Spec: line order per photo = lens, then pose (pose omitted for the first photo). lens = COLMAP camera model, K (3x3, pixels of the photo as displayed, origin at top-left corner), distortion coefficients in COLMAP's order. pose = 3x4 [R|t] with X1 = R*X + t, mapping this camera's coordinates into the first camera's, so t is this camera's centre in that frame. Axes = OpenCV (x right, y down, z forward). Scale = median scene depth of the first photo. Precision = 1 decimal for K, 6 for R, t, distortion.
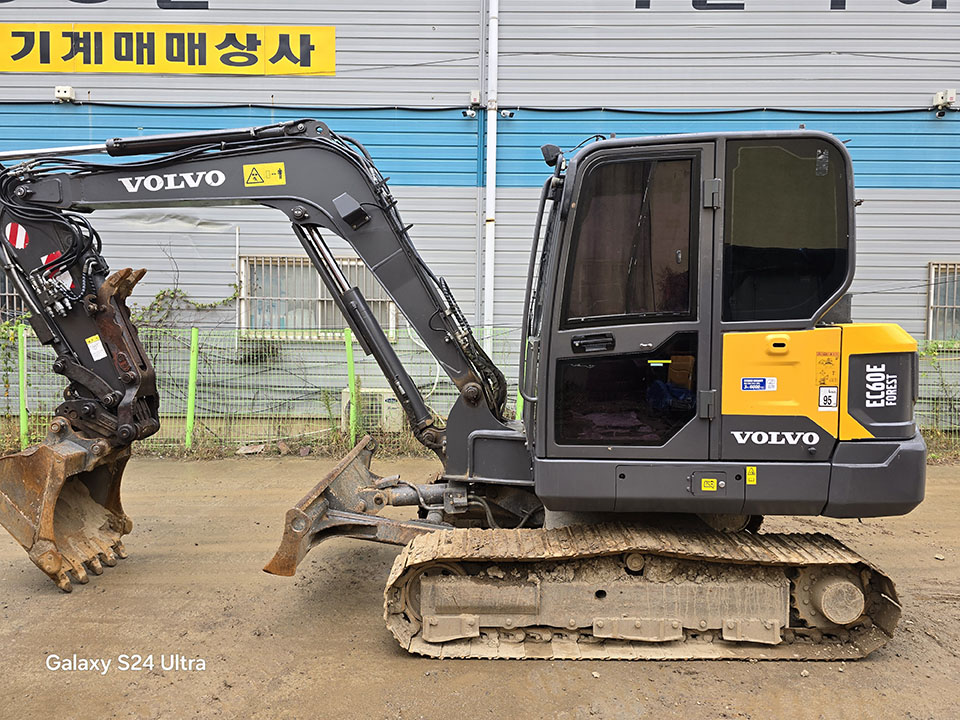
lens RADIAL K [[630.5, 0, 480.0], [0, 630.5, 360.0], [0, 0, 1]] dist [0.020220, 0.001064]
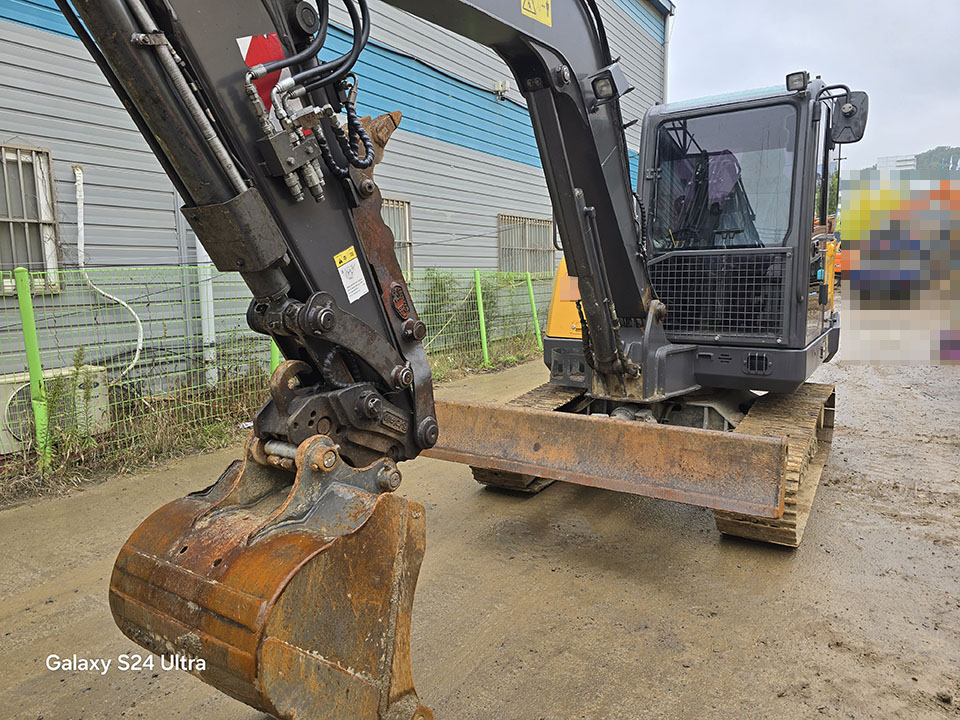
lens RADIAL K [[639.6, 0, 480.0], [0, 639.6, 360.0], [0, 0, 1]] dist [0.052422, 0.000386]
pose [[0.530261, -0.132233, 0.837459, -0.460852], [0.076168, 0.991198, 0.108280, -0.000451], [-0.844406, 0.006371, 0.535666, 0.320587]]
